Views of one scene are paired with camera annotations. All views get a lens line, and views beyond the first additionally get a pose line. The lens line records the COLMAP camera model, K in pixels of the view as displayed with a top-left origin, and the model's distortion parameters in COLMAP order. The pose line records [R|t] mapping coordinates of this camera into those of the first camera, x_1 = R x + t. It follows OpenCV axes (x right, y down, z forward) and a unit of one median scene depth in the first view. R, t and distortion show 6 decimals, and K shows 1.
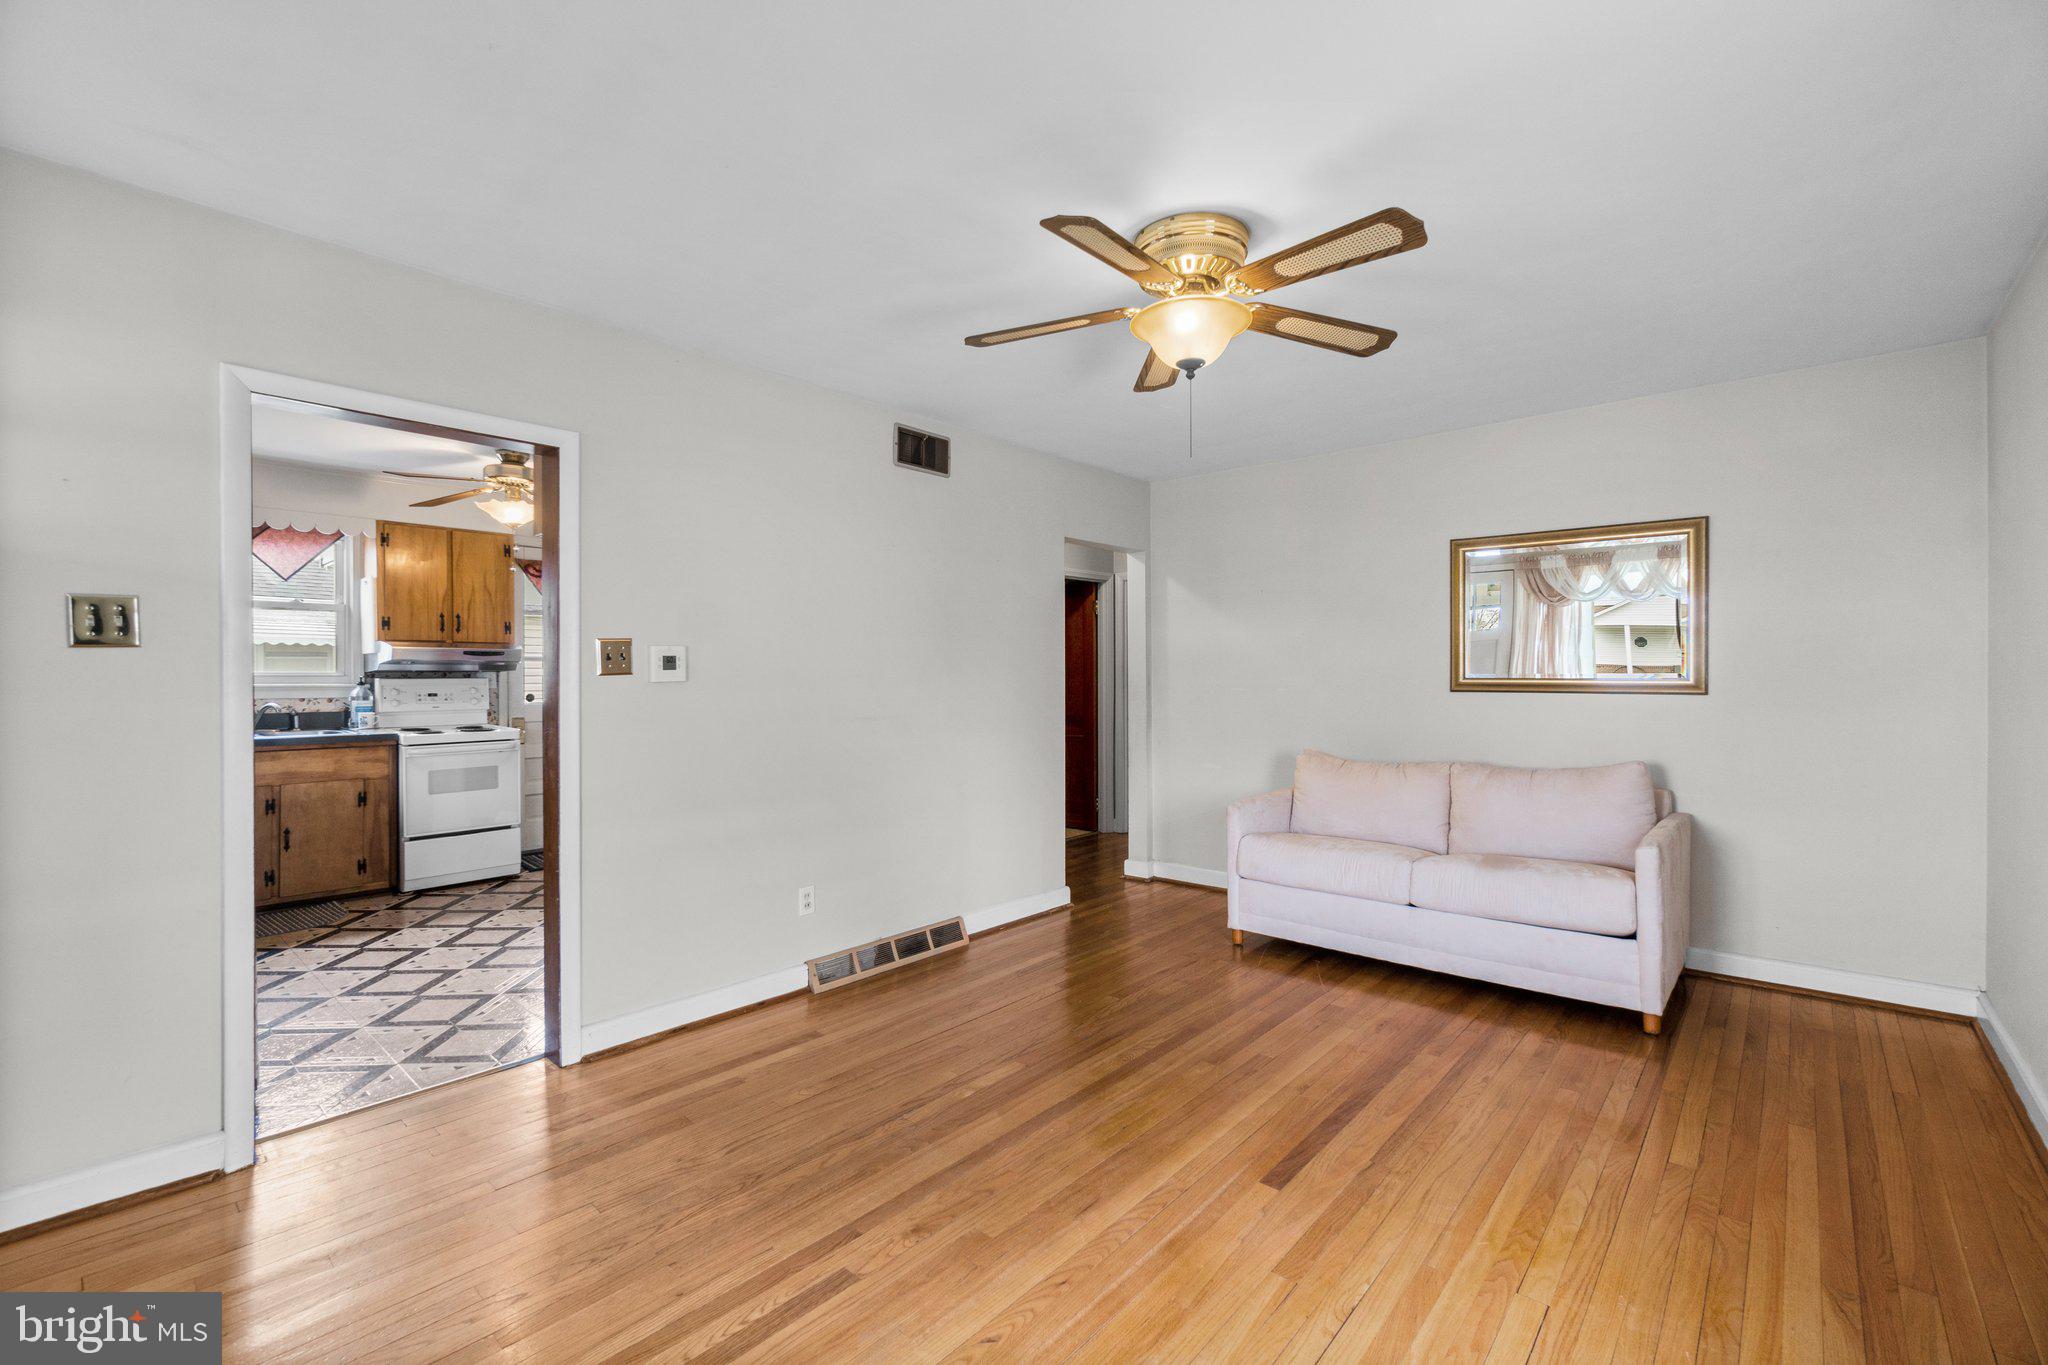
lens RADIAL K [[892.3, 0, 1019.0], [0, 892.3, 674.2], [0, 0, 1]] dist [-0.006545, 0.001695]
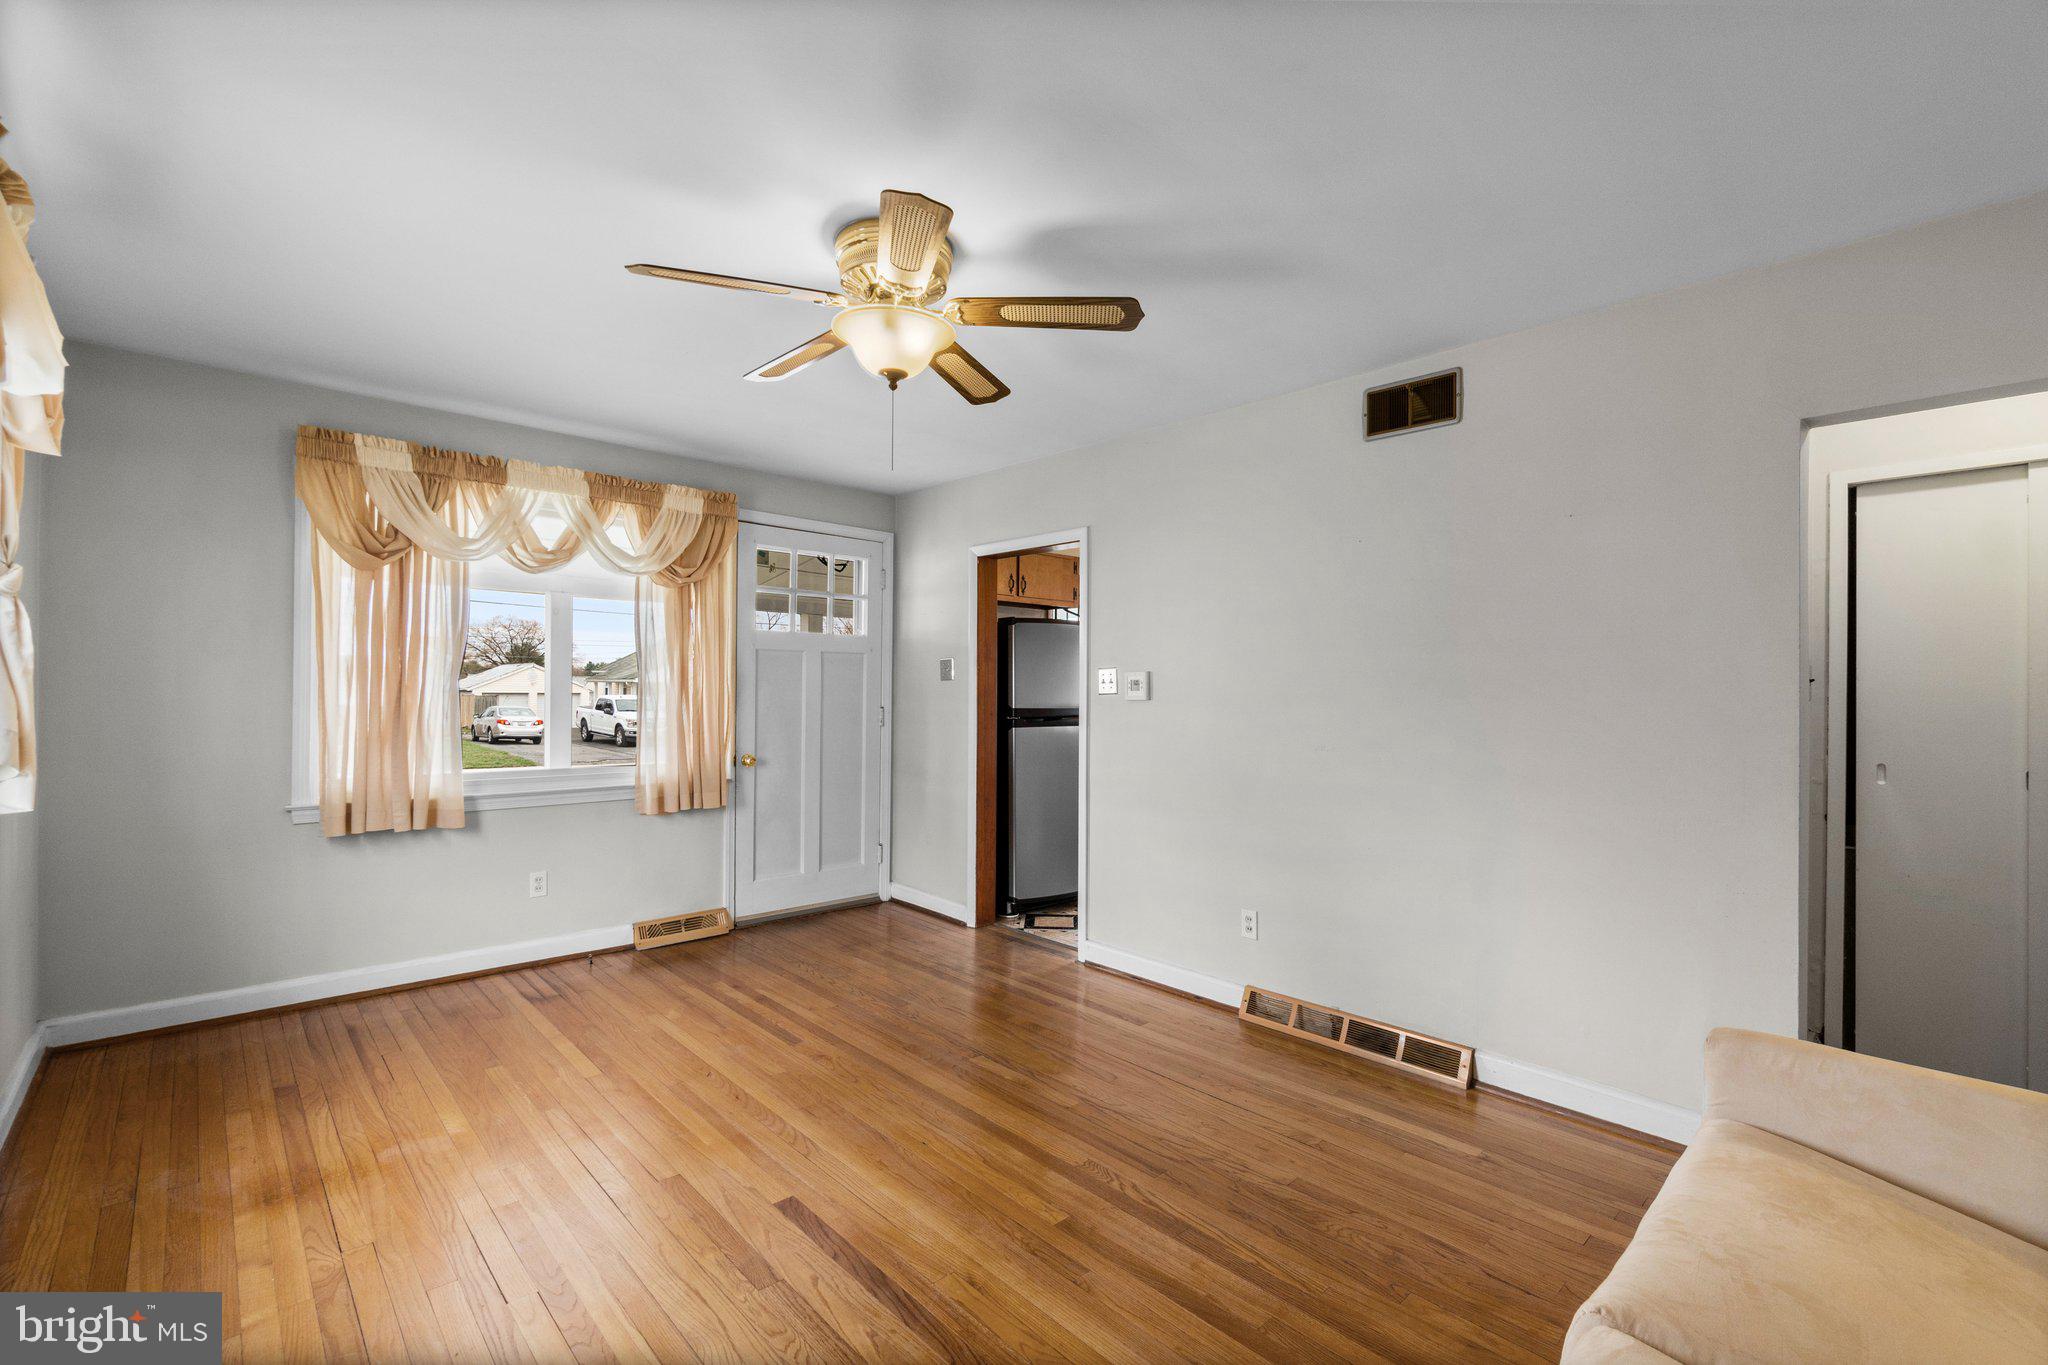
lens RADIAL K [[892.3, 0, 1009.4], [0, 892.3, 691.8], [0, 0, 1]] dist [-0.006545, 0.001695]
pose [[-0.114577, 0.002163, -0.993412, 0.872575], [-0.007148, 0.999970, 0.003002, -0.006545], [0.993389, 0.007445, -0.114558, 0.949388]]
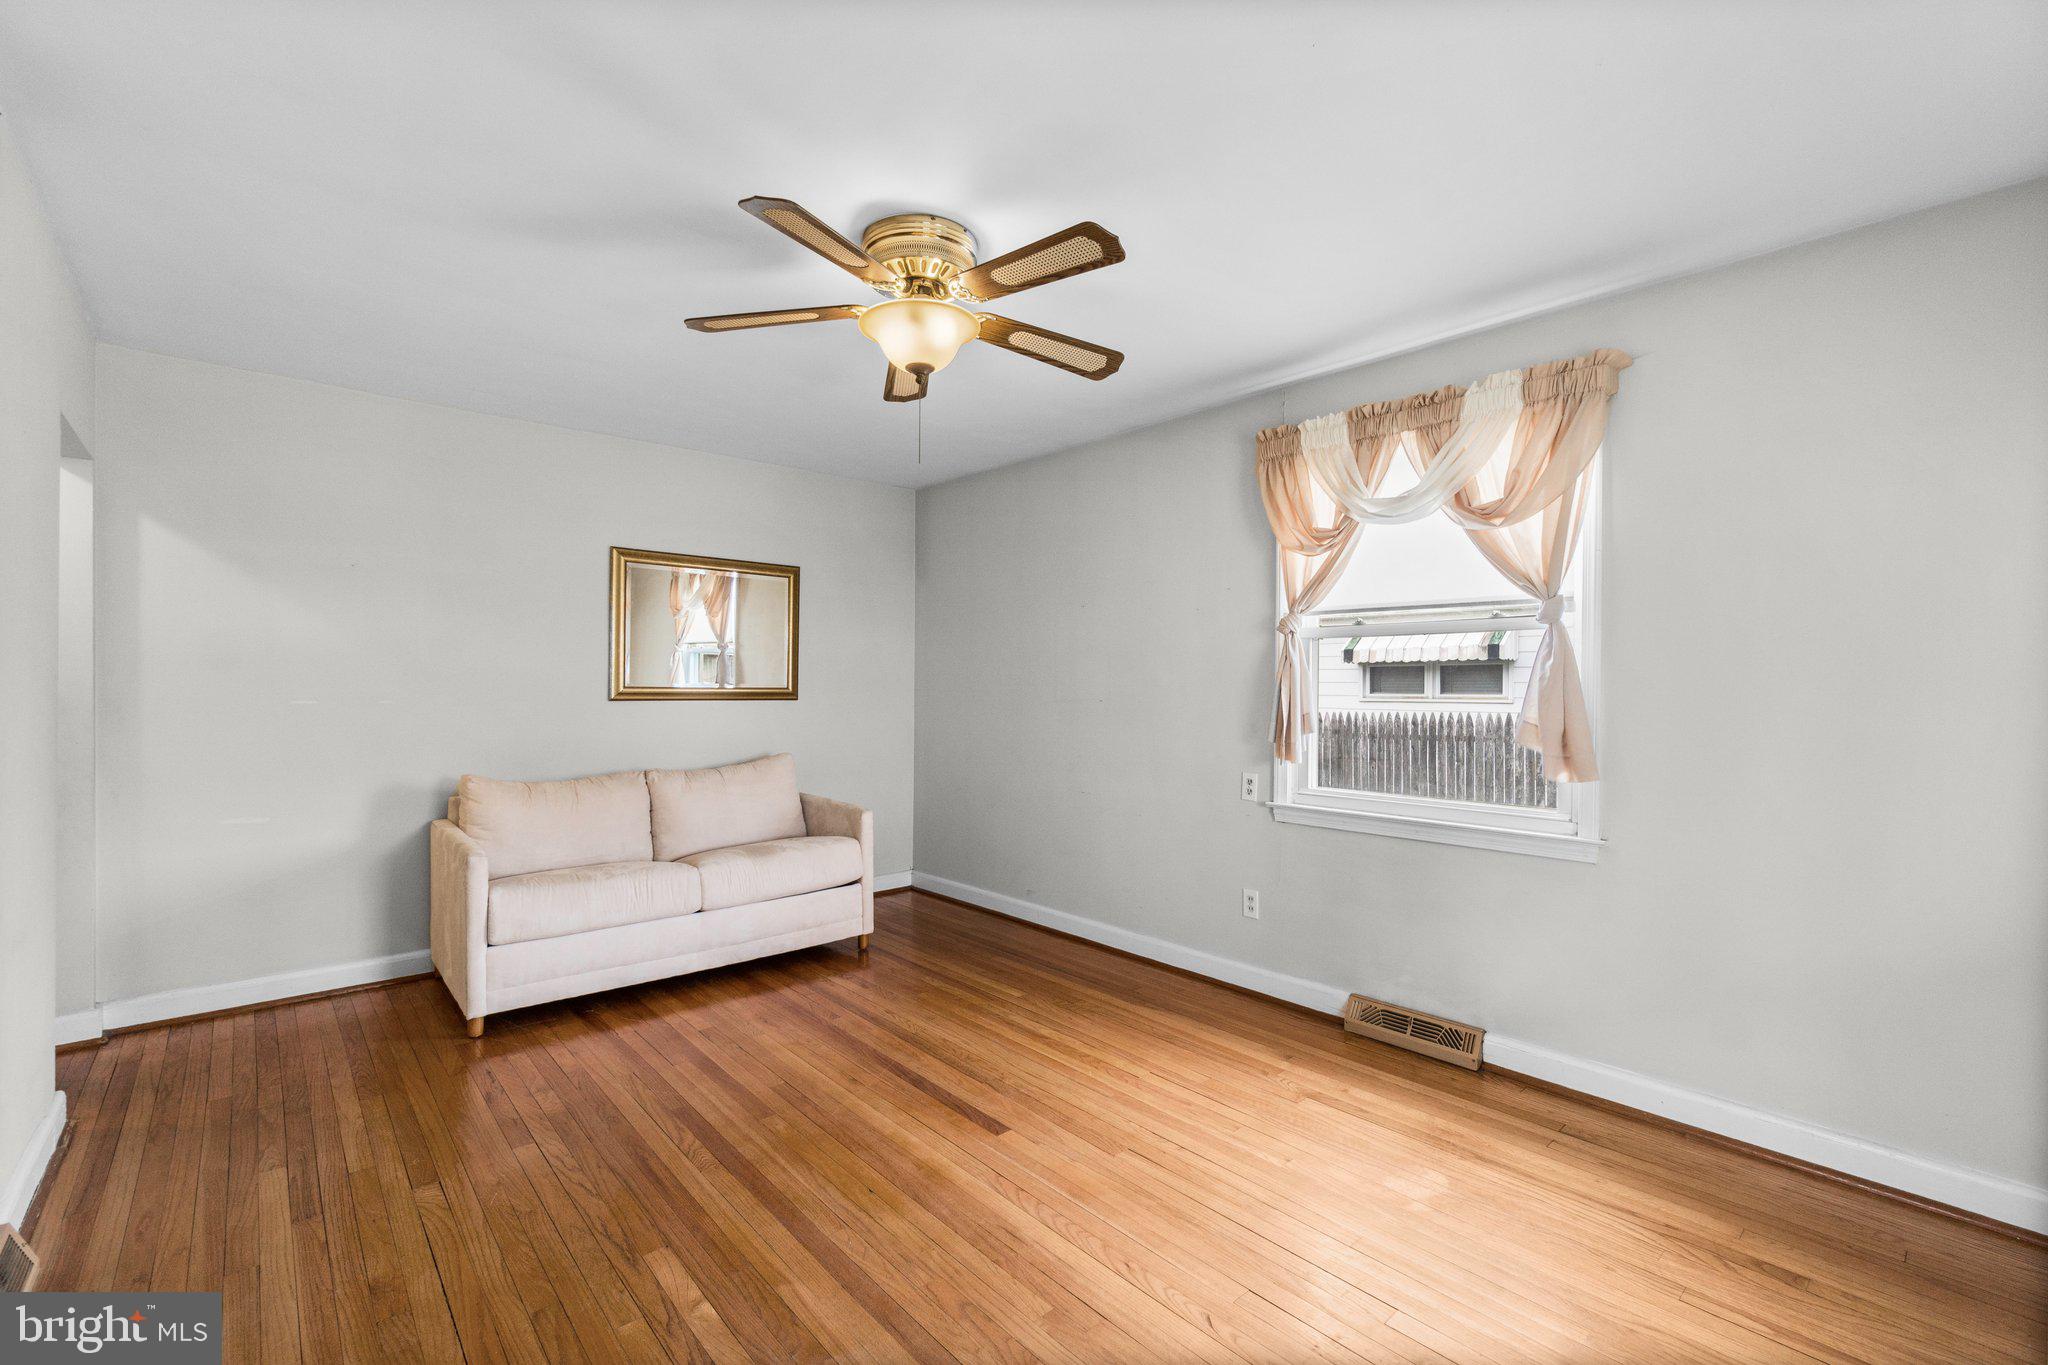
lens RADIAL K [[892.3, 0, 1007.3], [0, 892.3, 686.2], [0, 0, 1]] dist [-0.006545, 0.001695]
pose [[0.110495, 0.002217, 0.993874, -0.575994], [-0.007529, 0.999971, -0.001394, 0.002678], [-0.993848, -0.007329, 0.110509, 0.588034]]
